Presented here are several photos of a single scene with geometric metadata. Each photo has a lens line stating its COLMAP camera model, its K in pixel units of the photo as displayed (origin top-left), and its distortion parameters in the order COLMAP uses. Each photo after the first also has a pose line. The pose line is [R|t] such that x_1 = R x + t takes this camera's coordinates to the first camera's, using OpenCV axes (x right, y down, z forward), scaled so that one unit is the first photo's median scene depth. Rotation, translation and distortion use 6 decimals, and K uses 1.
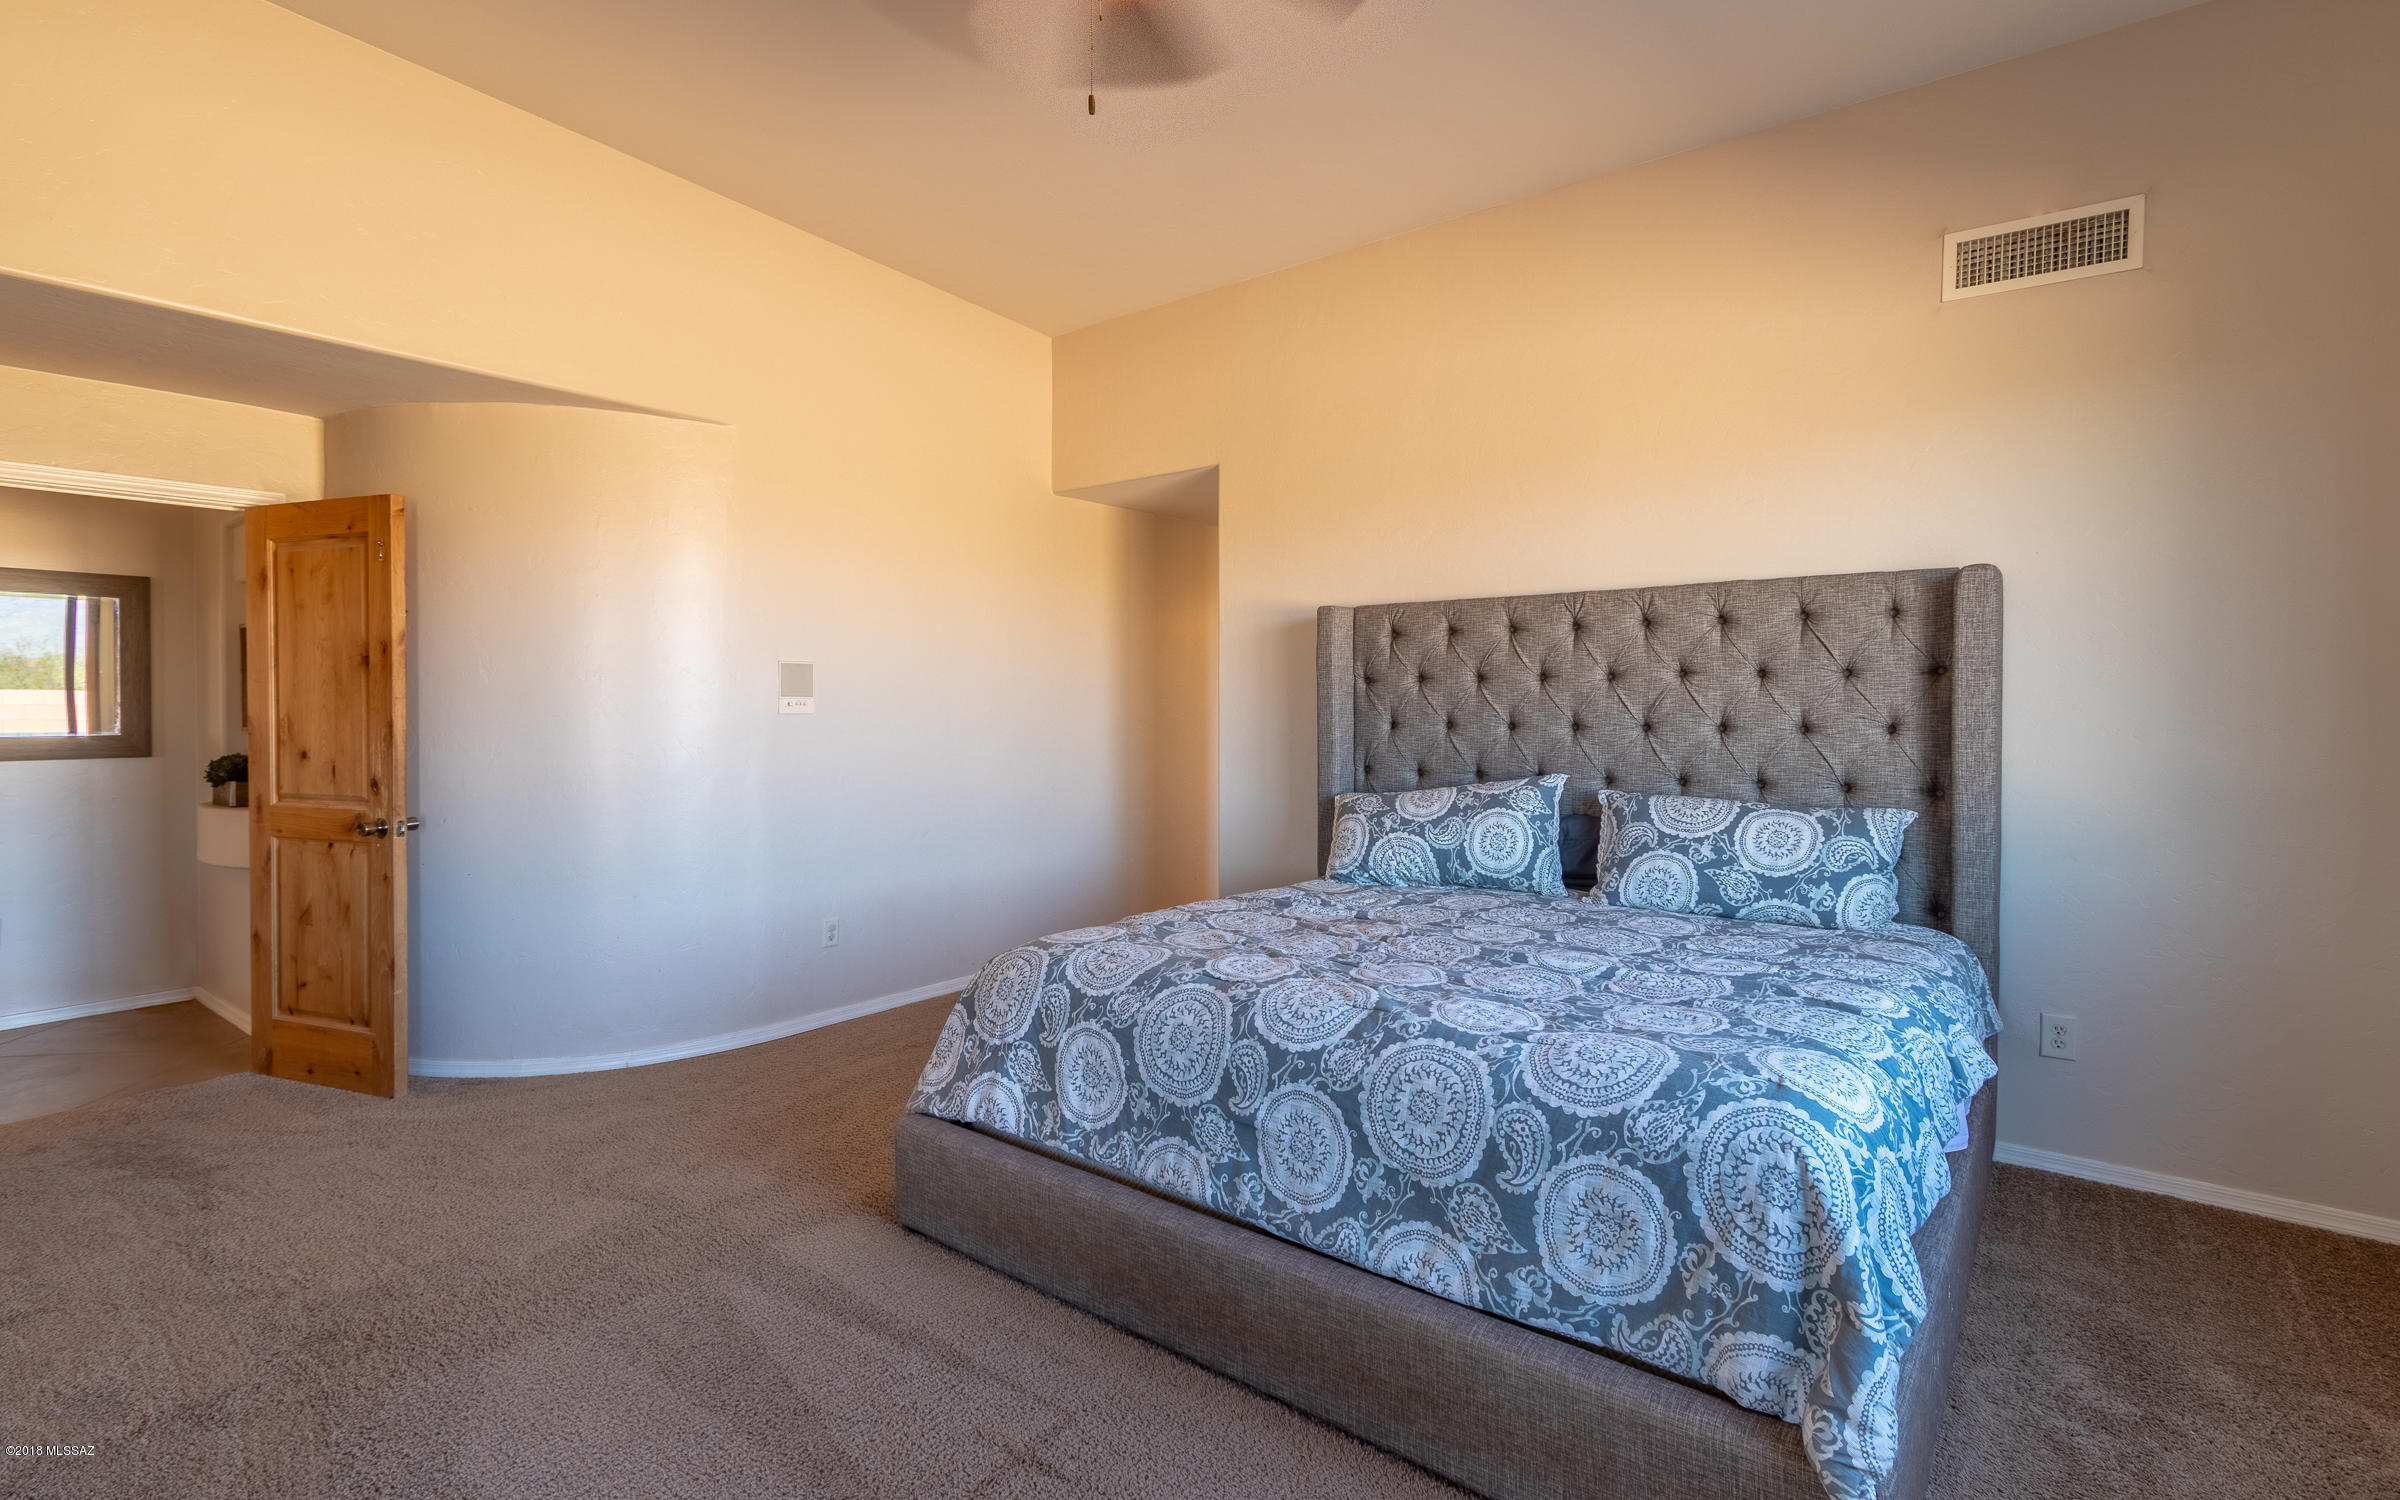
lens RADIAL K [[1118.4, 0, 1211.4], [0, 1118.4, 738.4], [0, 0, 1]] dist [0.001019, 0.000209]
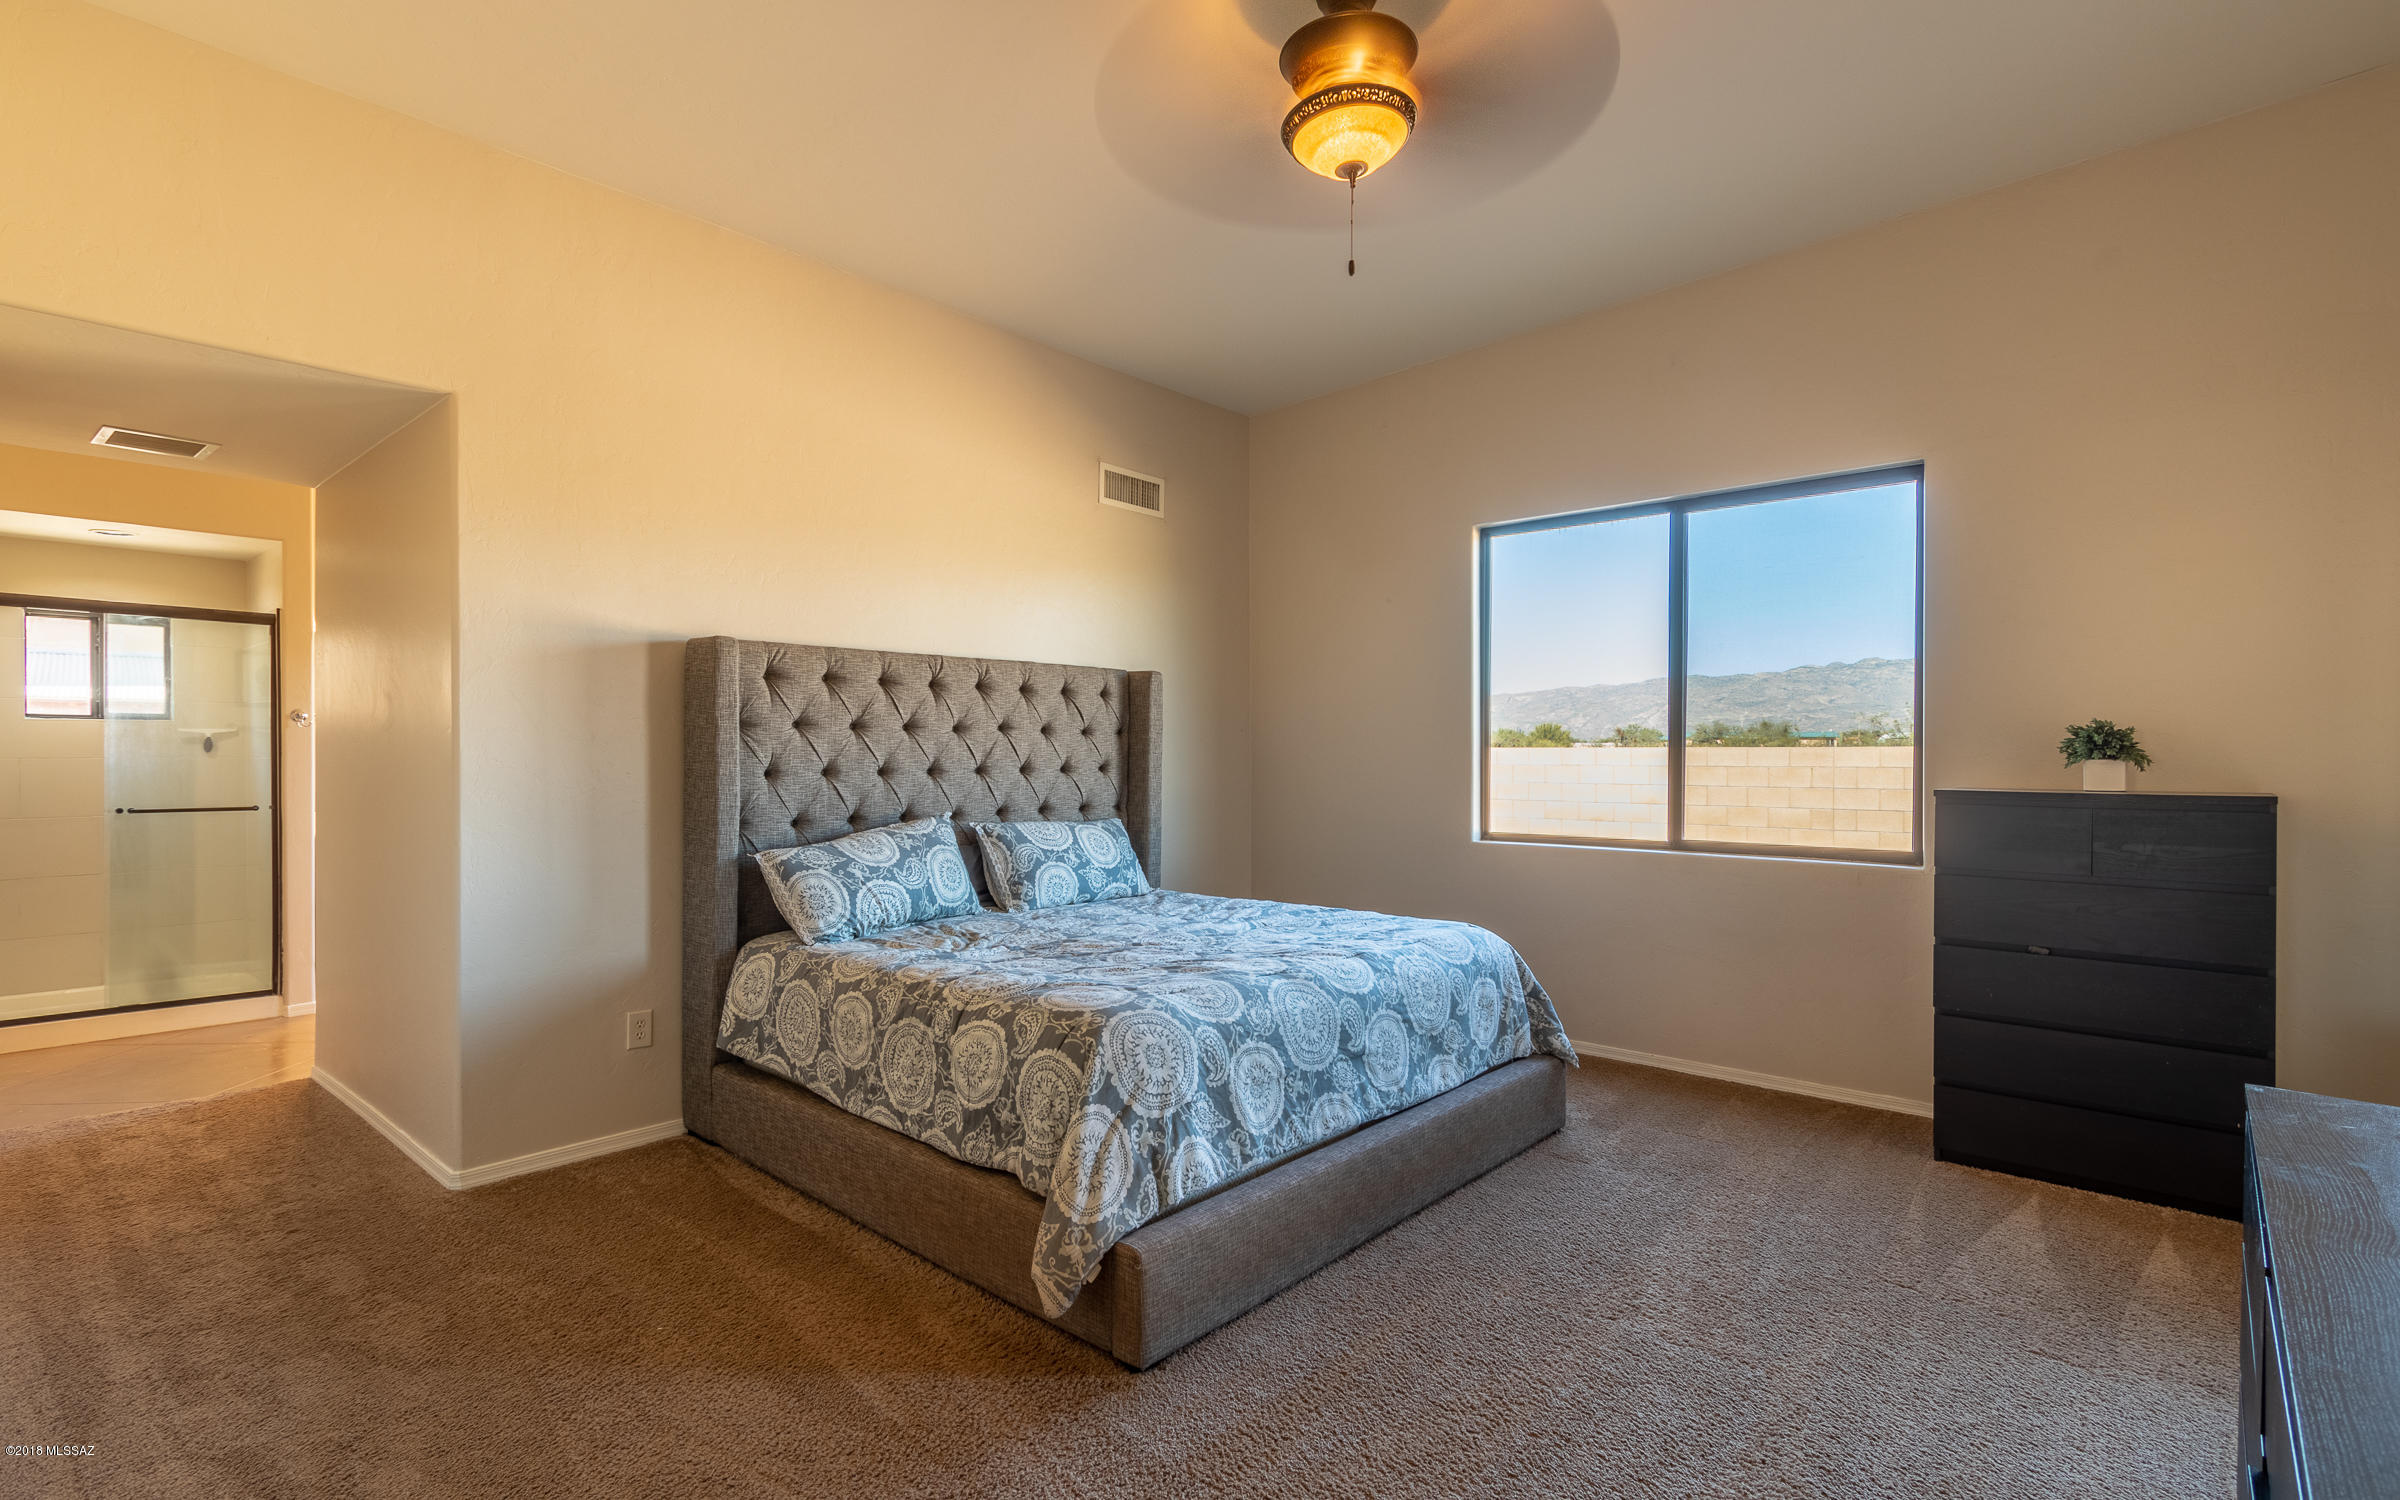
lens RADIAL K [[1118.4, 0, 1199.5], [0, 1118.4, 763.0], [0, 0, 1]] dist [0.001019, 0.000209]
pose [[0.066886, -0.010127, 0.997709, -0.965324], [0.025141, 0.999648, 0.008462, -0.025823], [-0.997444, 0.024517, 0.067117, 0.771889]]
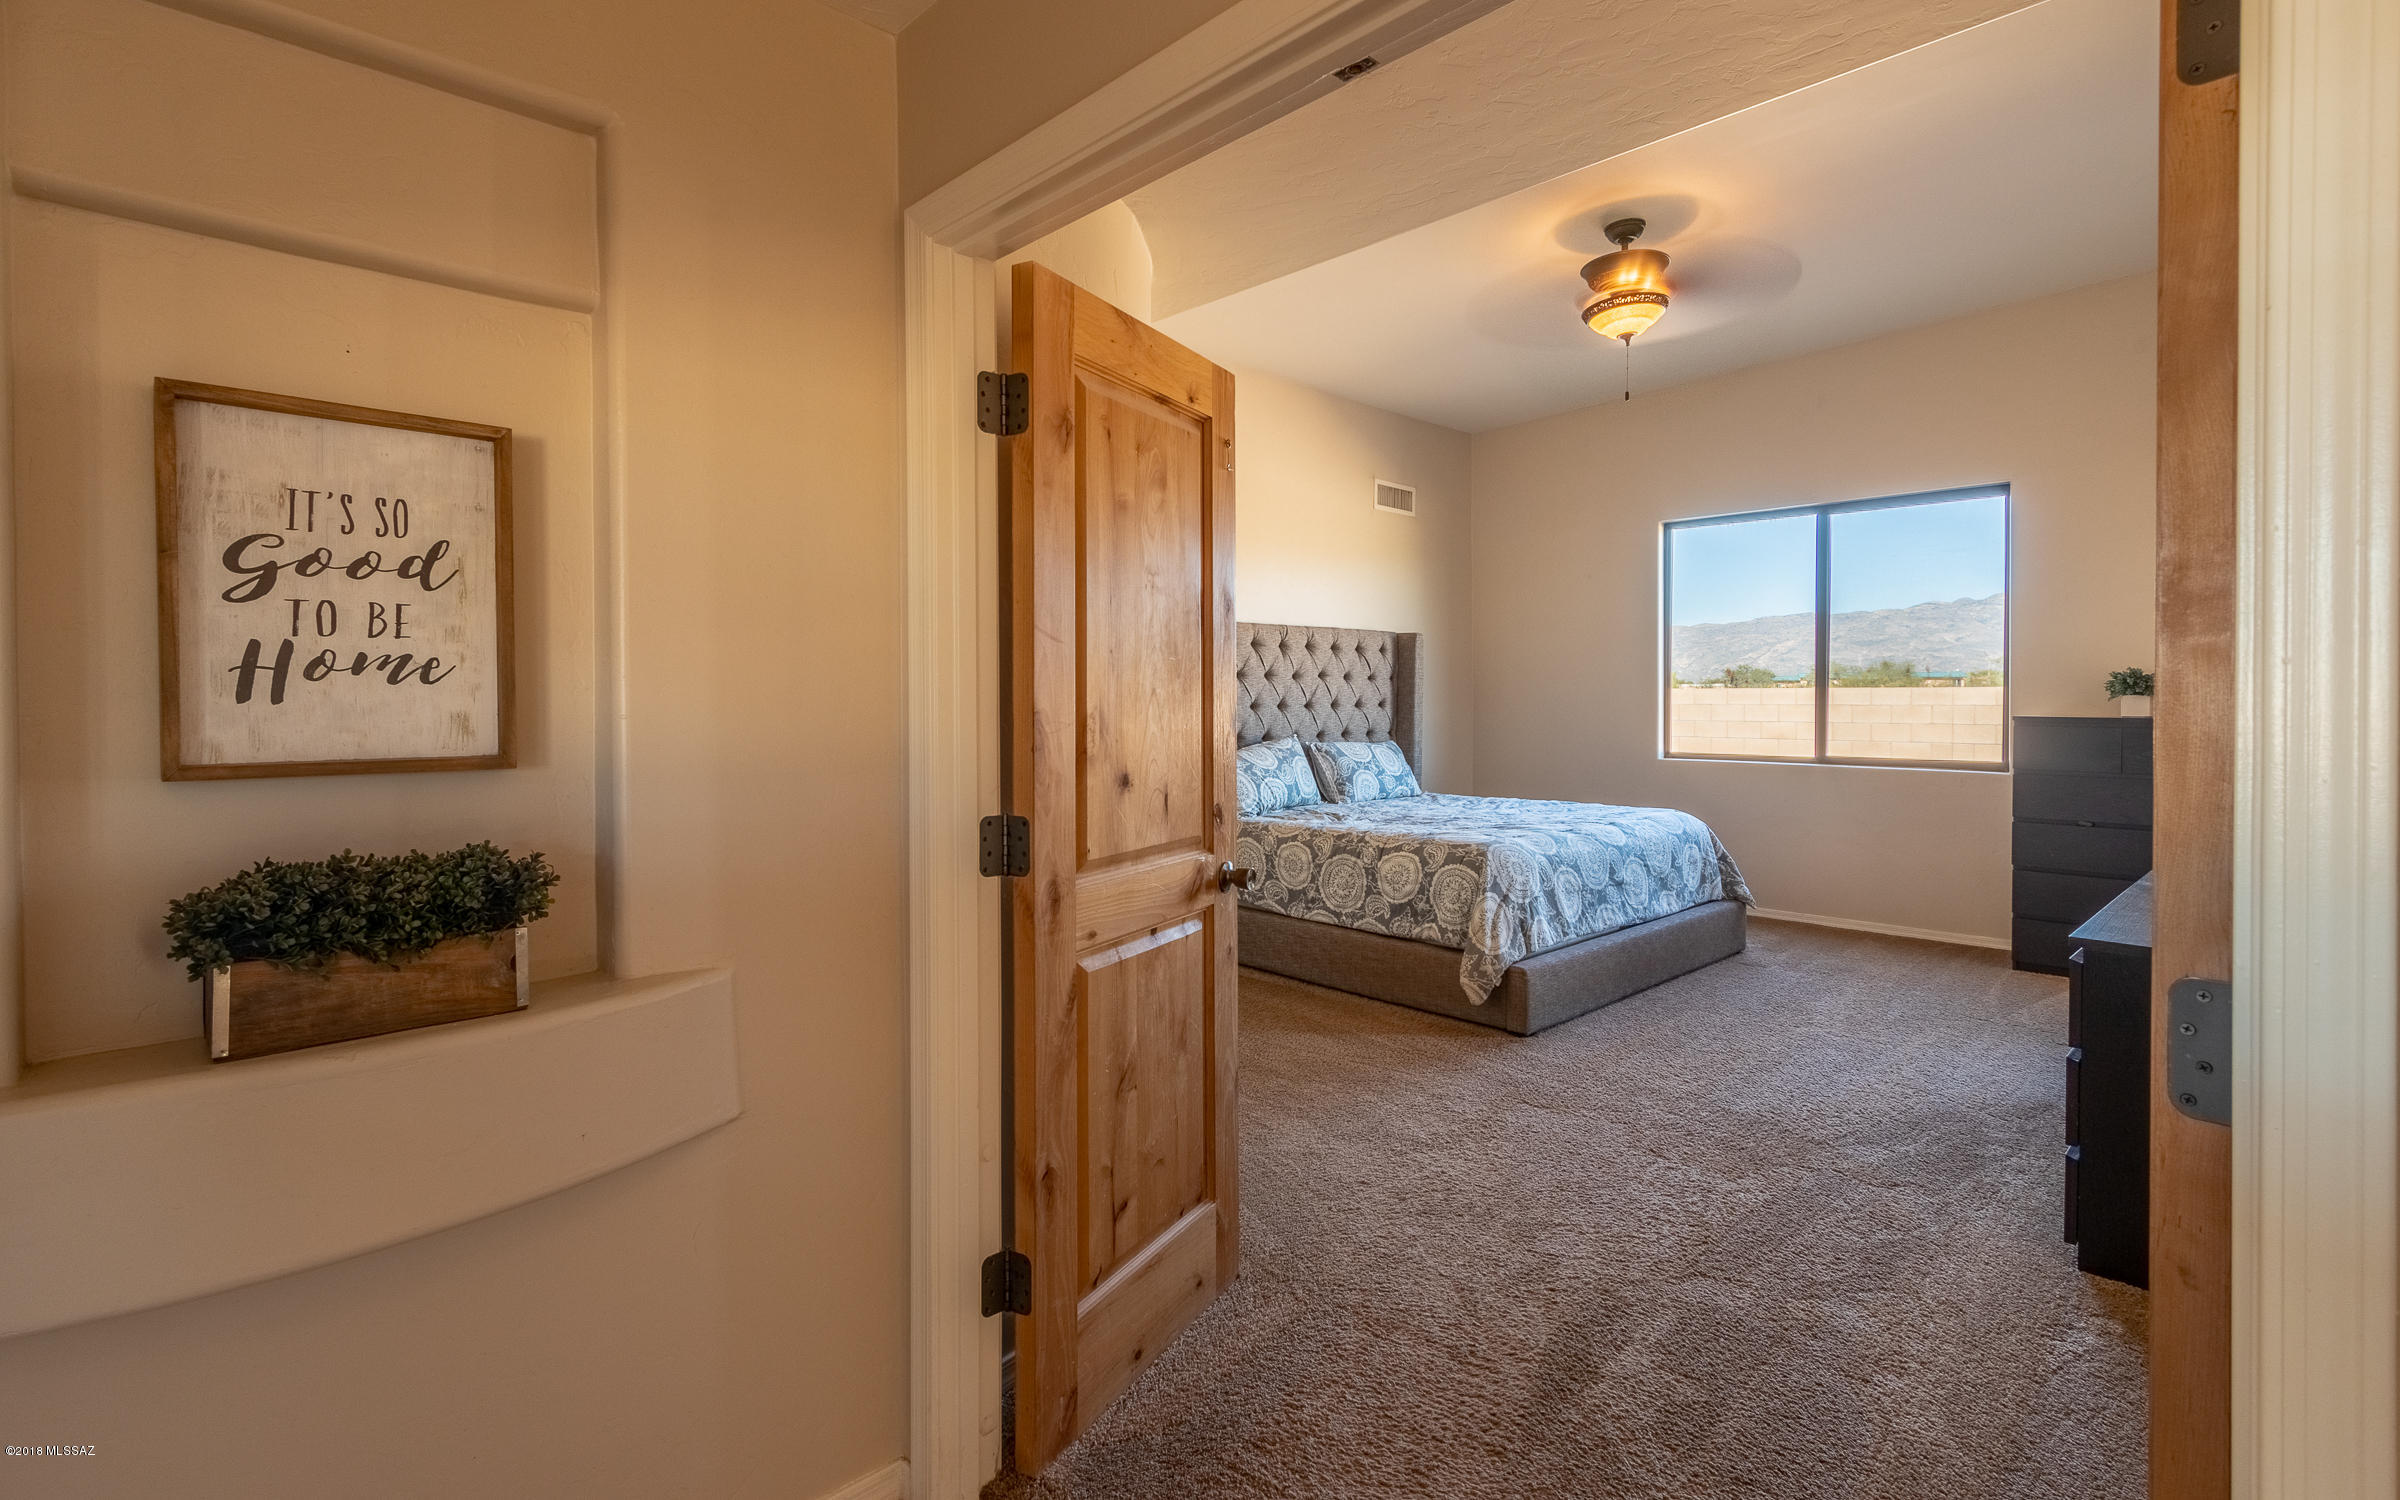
lens RADIAL K [[1118.4, 0, 1191.7], [0, 1118.4, 711.6], [0, 0, 1]] dist [0.001019, 0.000209]
pose [[0.153458, -0.015769, 0.988029, -1.596210], [0.027540, 0.999553, 0.011676, -0.029922], [-0.987771, 0.025418, 0.153824, 1.046241]]
